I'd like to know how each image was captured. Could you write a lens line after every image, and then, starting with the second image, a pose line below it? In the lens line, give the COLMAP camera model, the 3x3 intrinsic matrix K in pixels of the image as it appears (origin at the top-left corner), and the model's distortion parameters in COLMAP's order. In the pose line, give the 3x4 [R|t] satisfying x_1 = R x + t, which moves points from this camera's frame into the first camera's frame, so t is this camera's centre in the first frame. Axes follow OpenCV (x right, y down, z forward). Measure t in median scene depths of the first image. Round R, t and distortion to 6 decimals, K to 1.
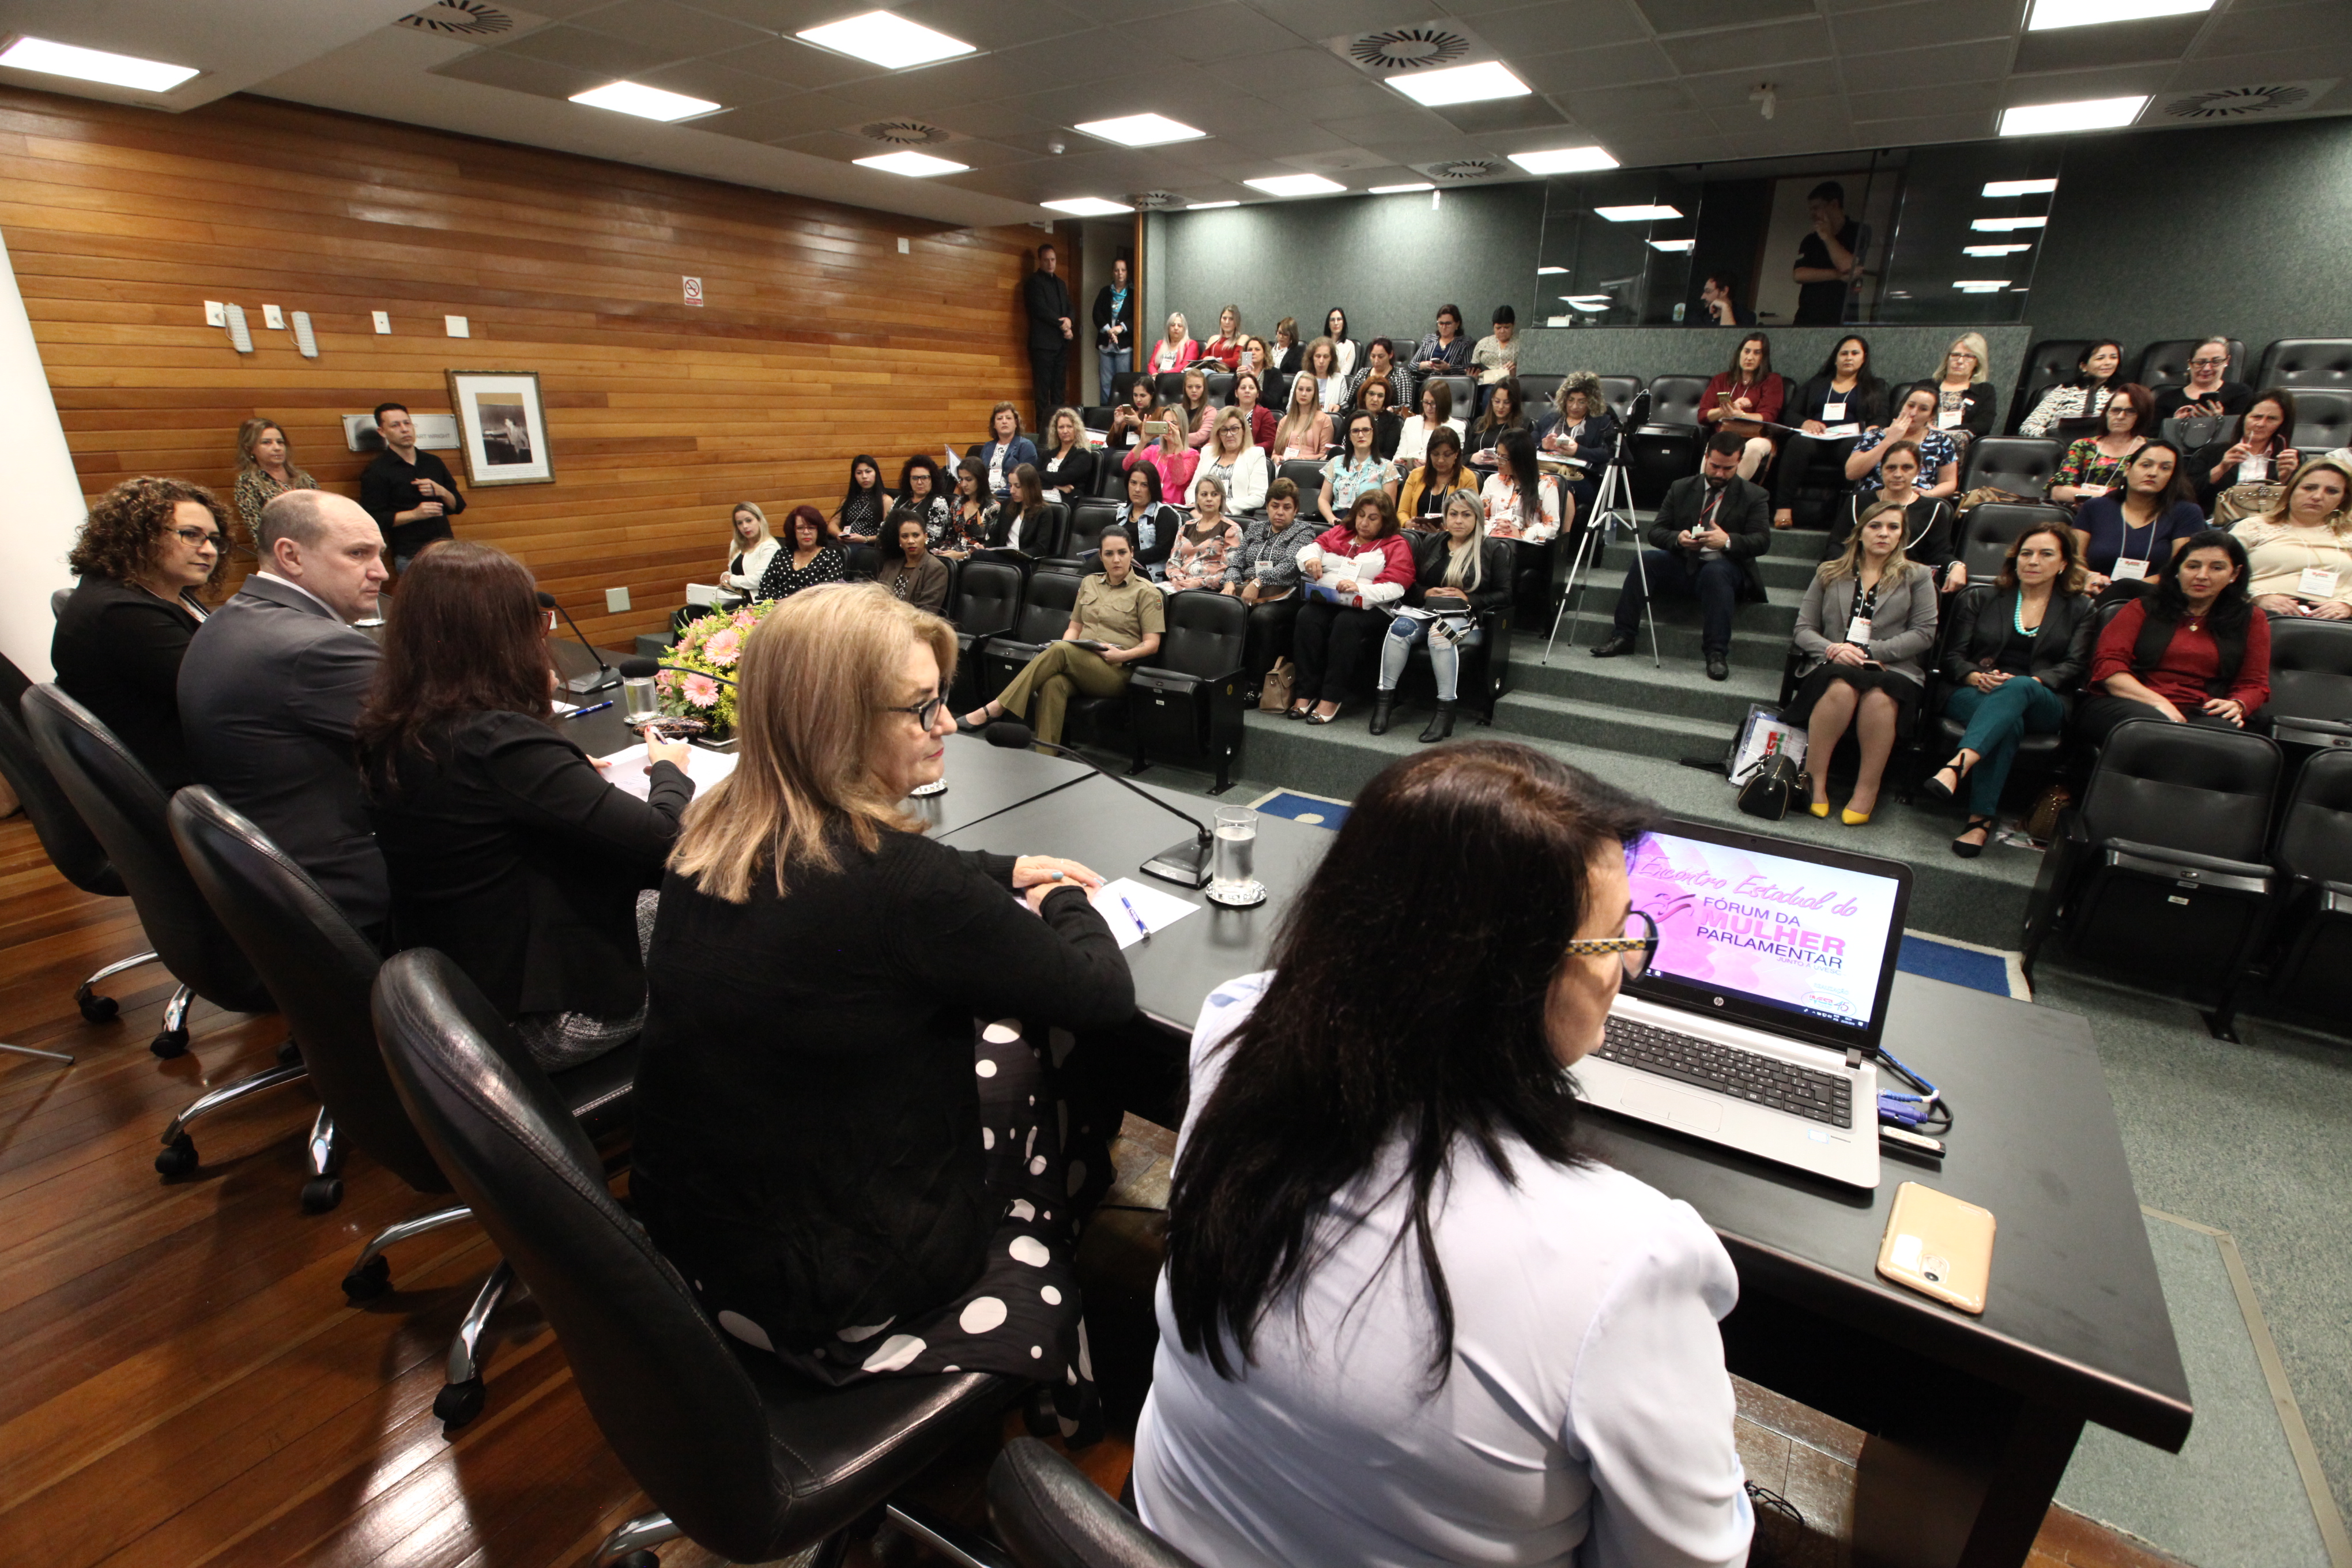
lens RADIAL K [[1065.4, 0, 1177.6], [0, 1065.4, 781.9], [0, 0, 1]] dist [-0.045629, 0.013733]
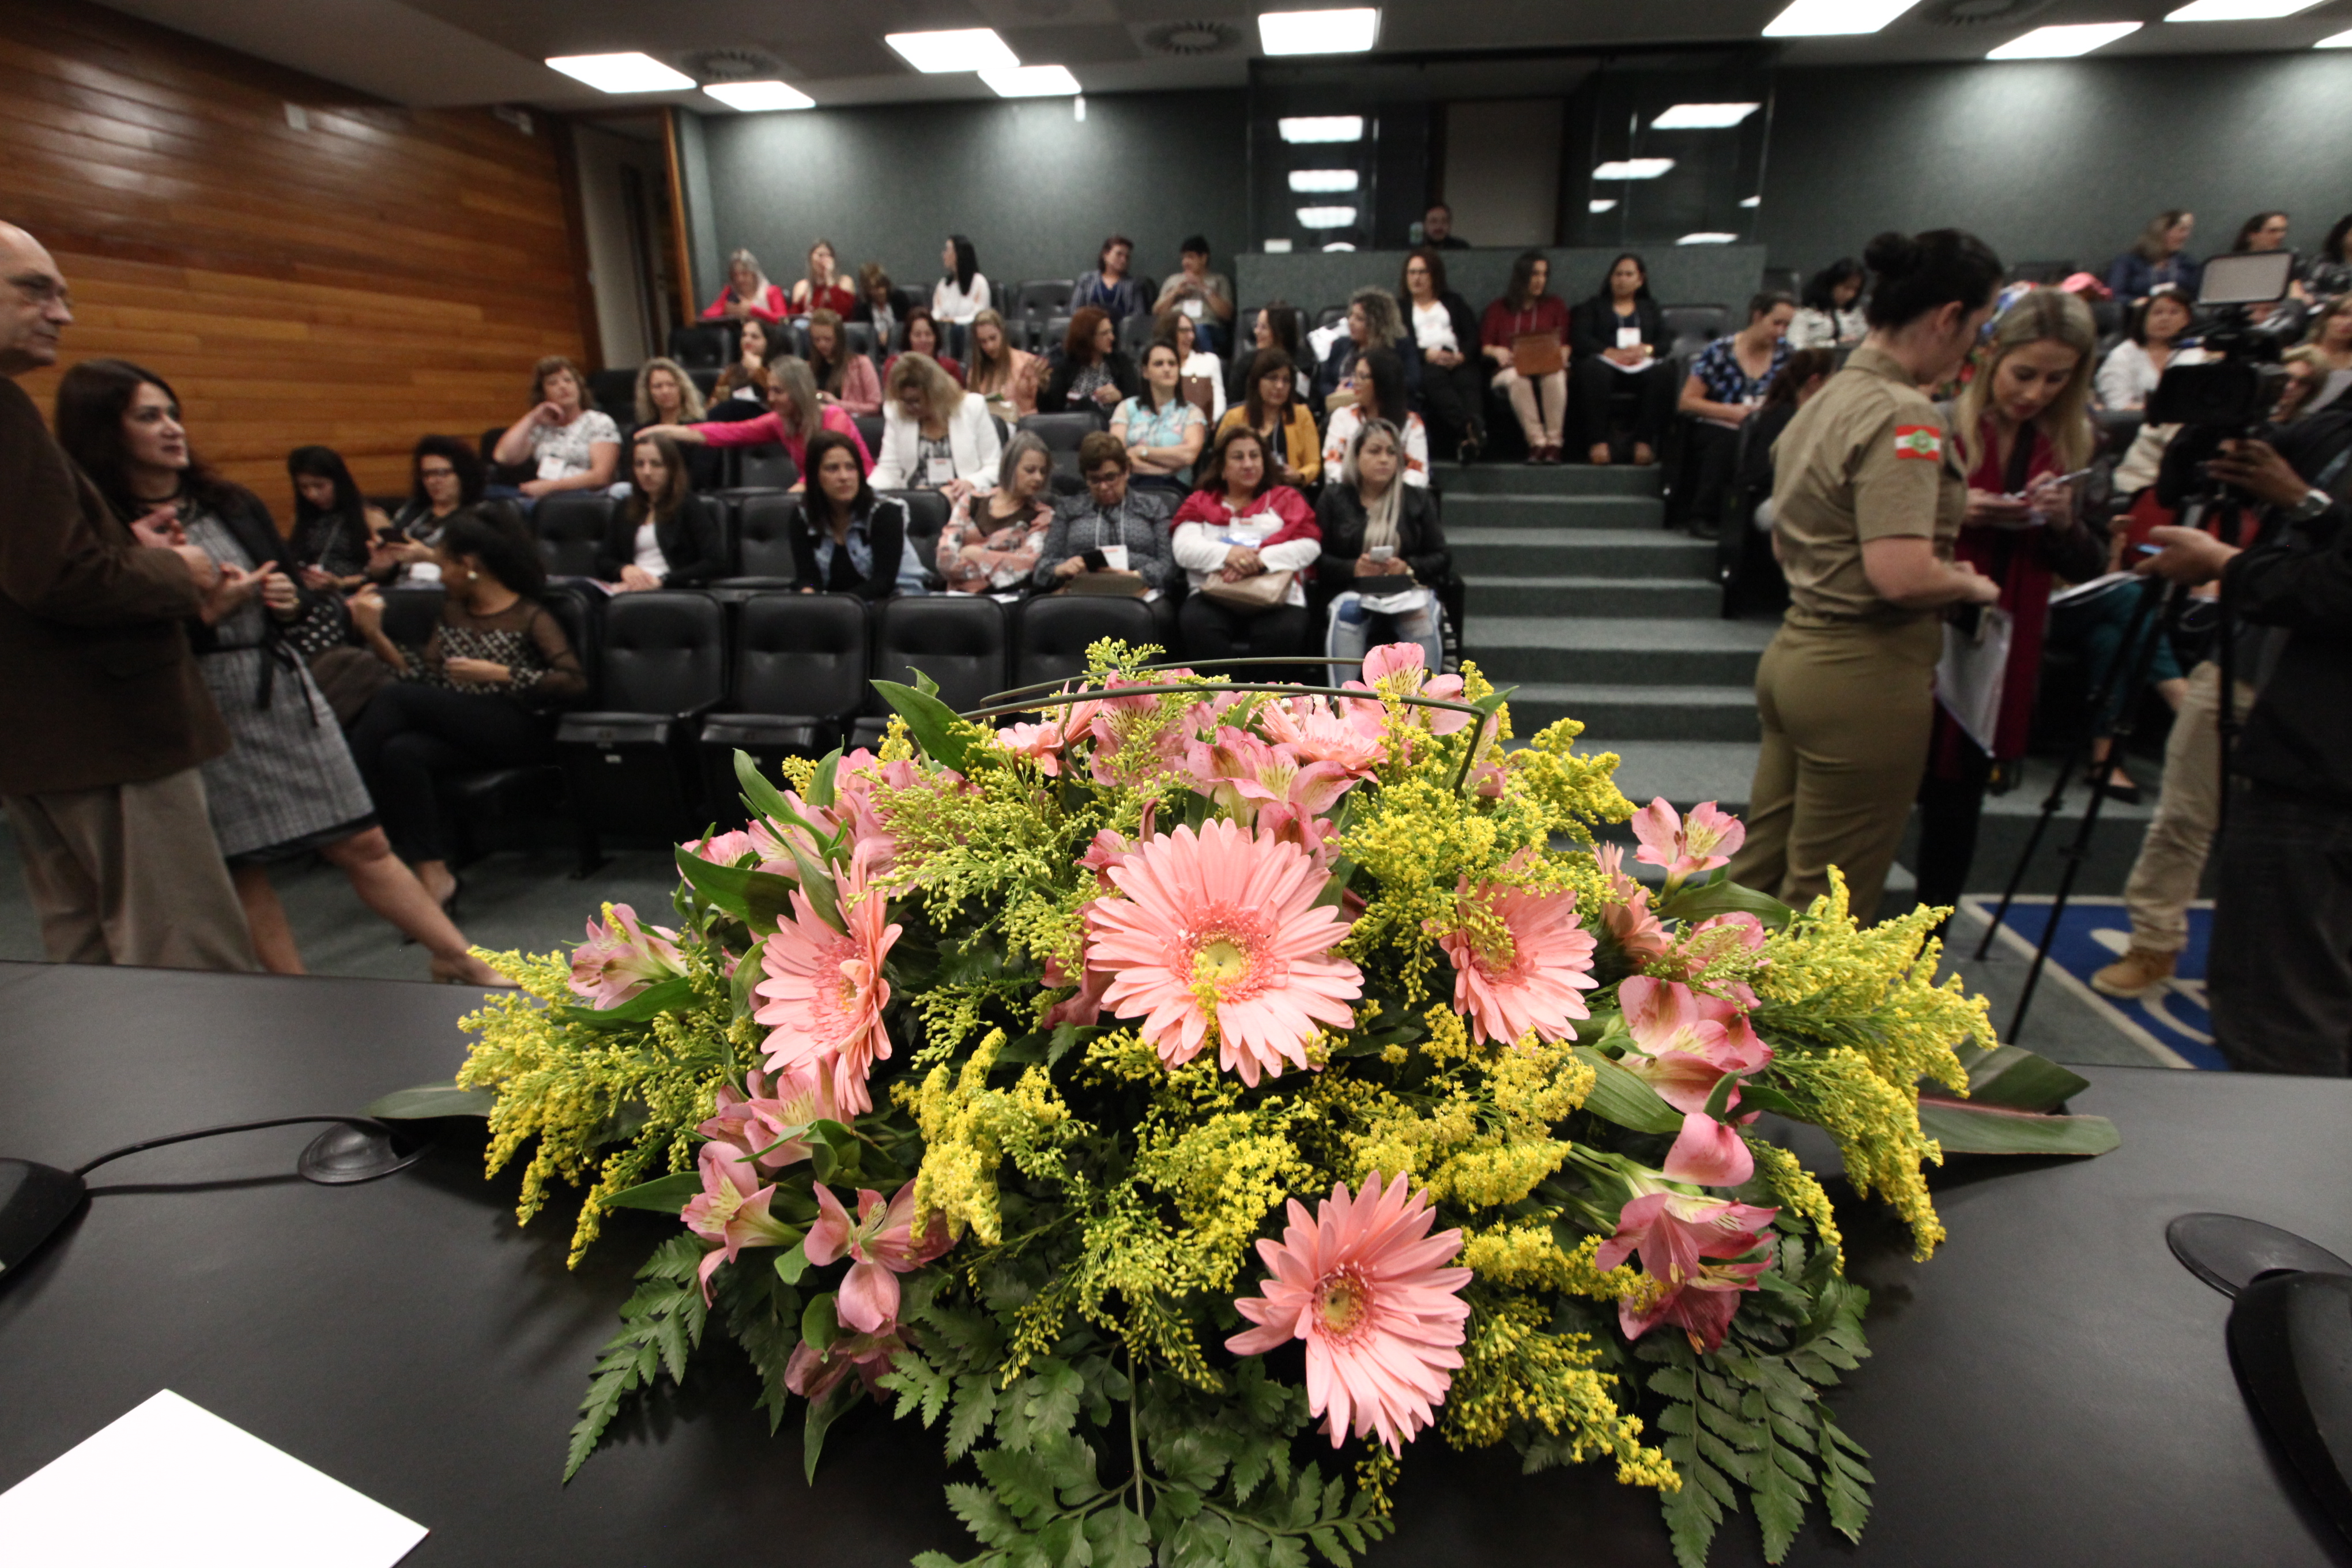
lens RADIAL K [[1106.8, 0, 1177.4], [0, 1106.8, 781.8], [0, 0, 1]] dist [-0.046407, 0.016967]
pose [[0.891446, -0.168192, 0.420755, -0.160632], [0.176520, 0.984106, 0.019395, -0.052148], [-0.417330, 0.056982, 0.906967, 0.281512]]
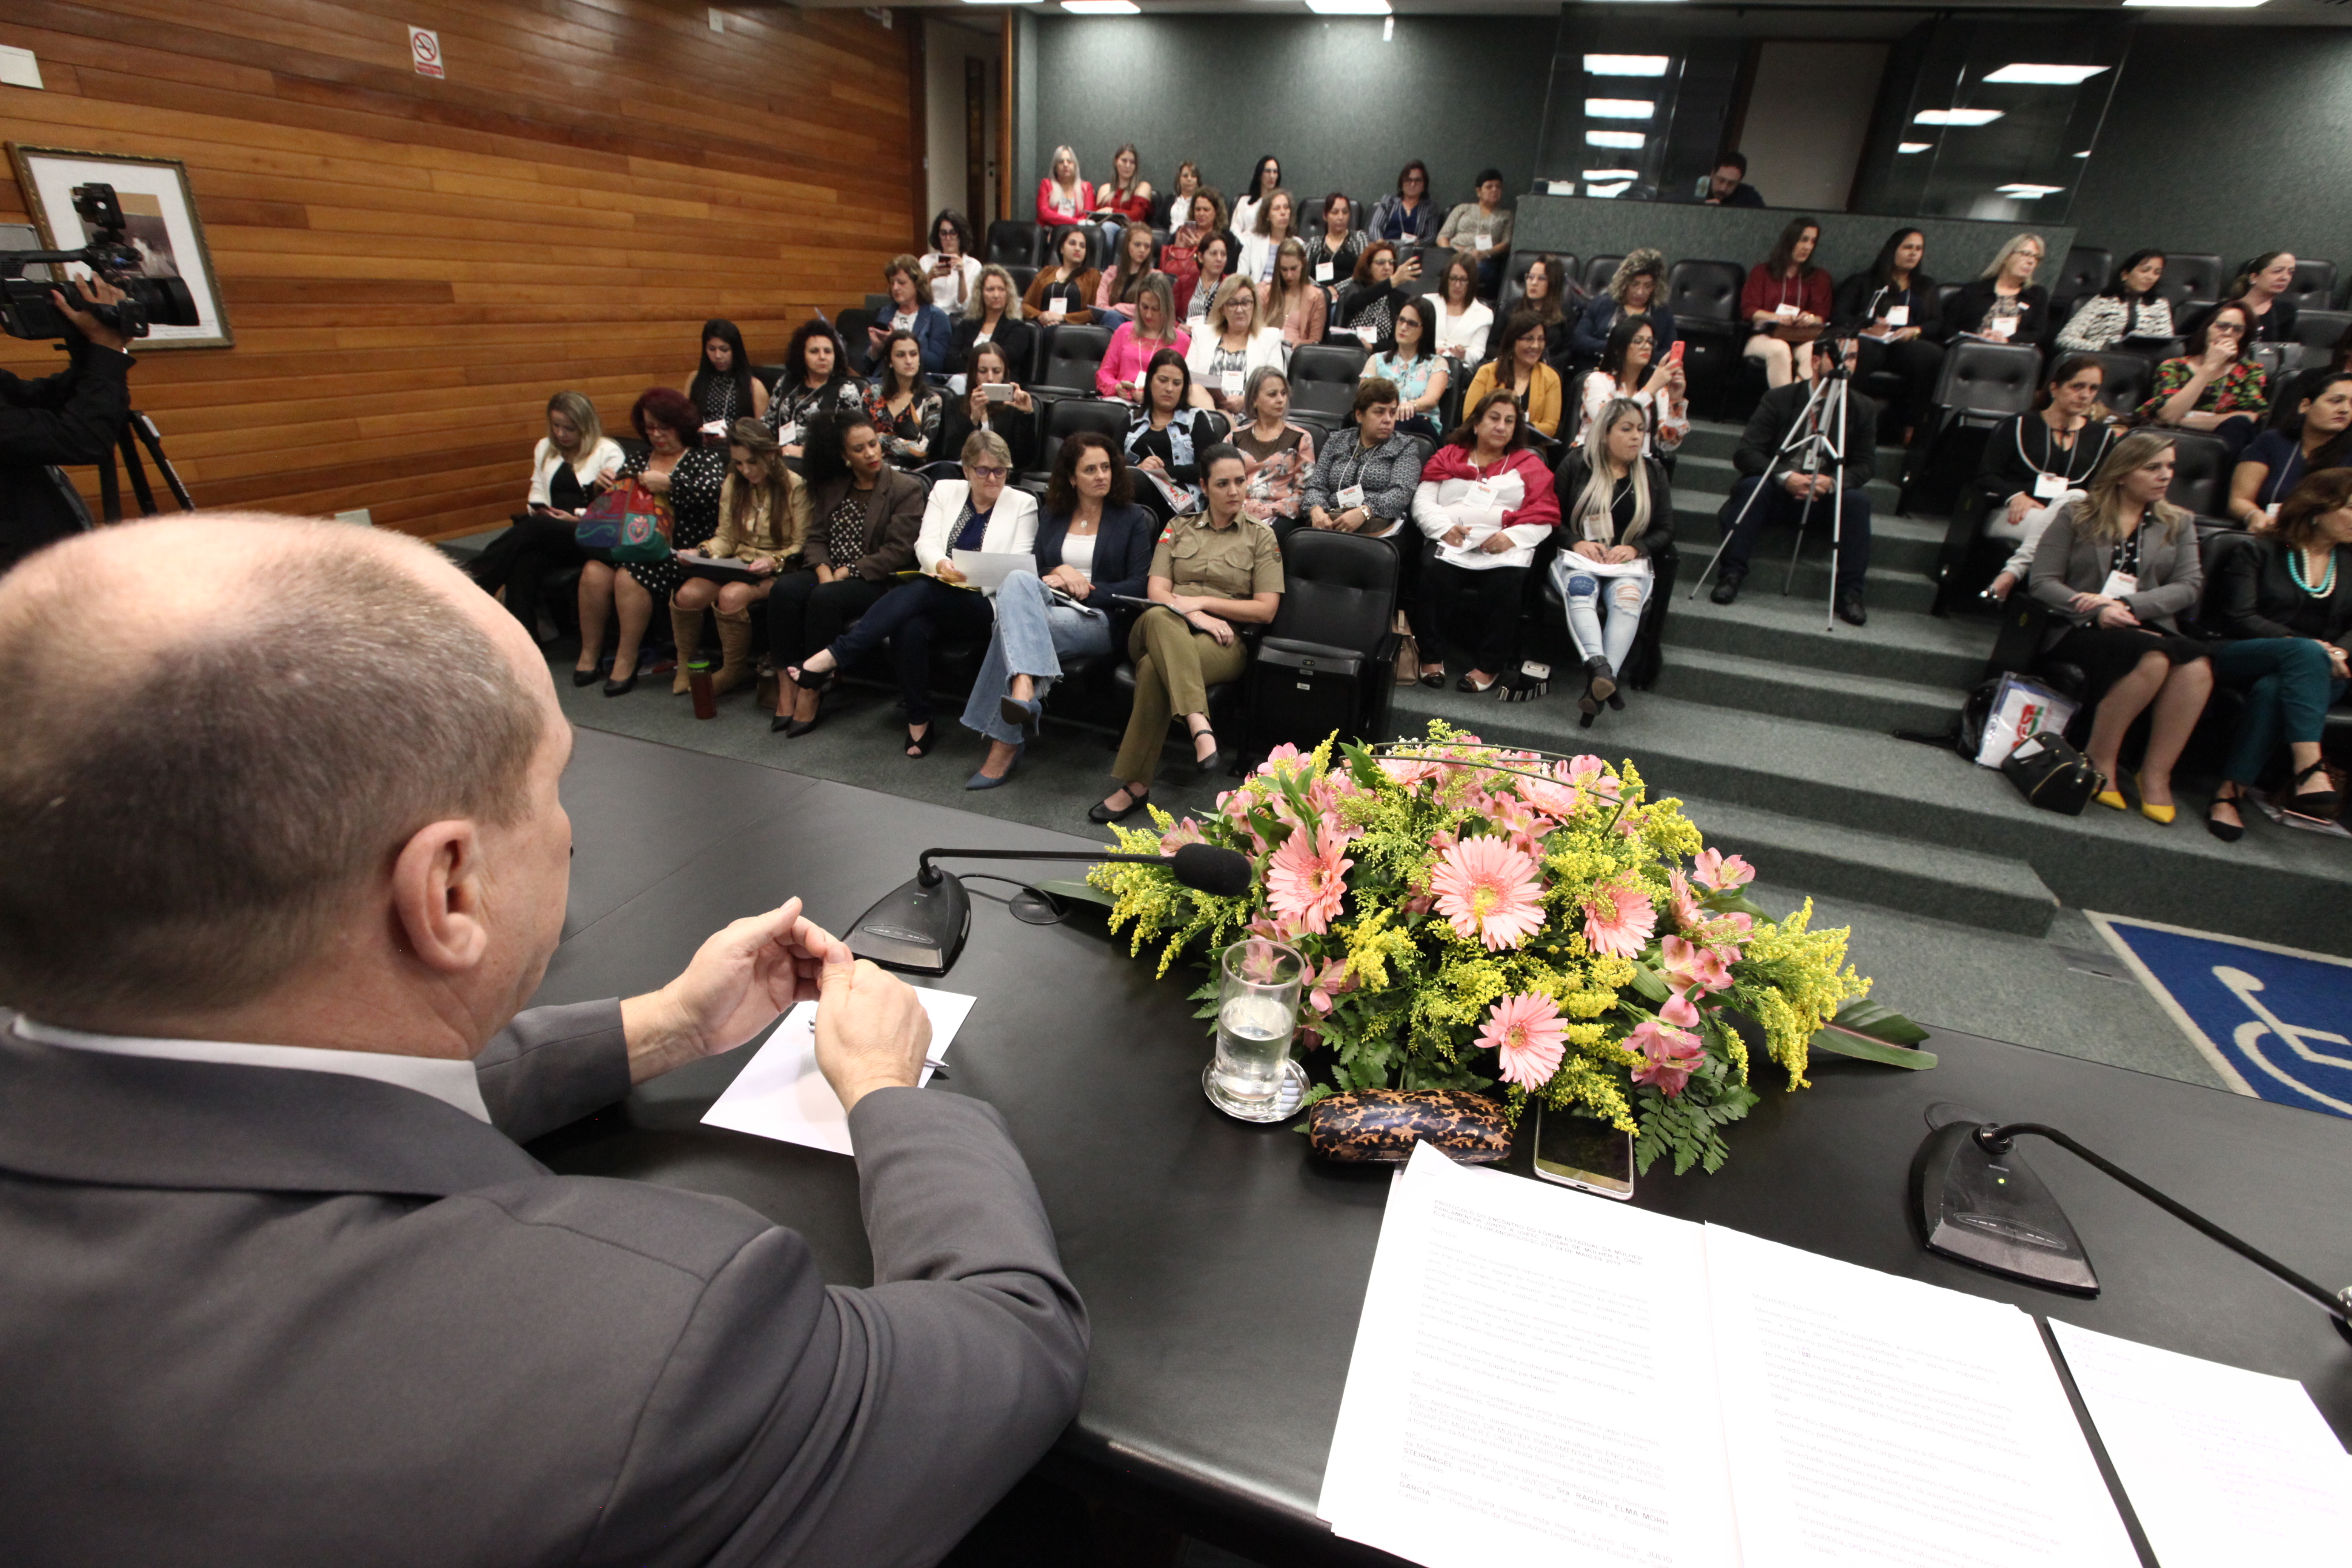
lens RADIAL K [[1037.1, 0, 1176.0], [0, 1037.1, 784.0], [0, 0, 1]] dist [-0.033694, 0.006574]
pose [[0.966943, -0.071269, 0.244830, -0.201437], [0.041276, 0.991231, 0.125526, -0.072162], [-0.251629, -0.111271, 0.961406, 0.224126]]
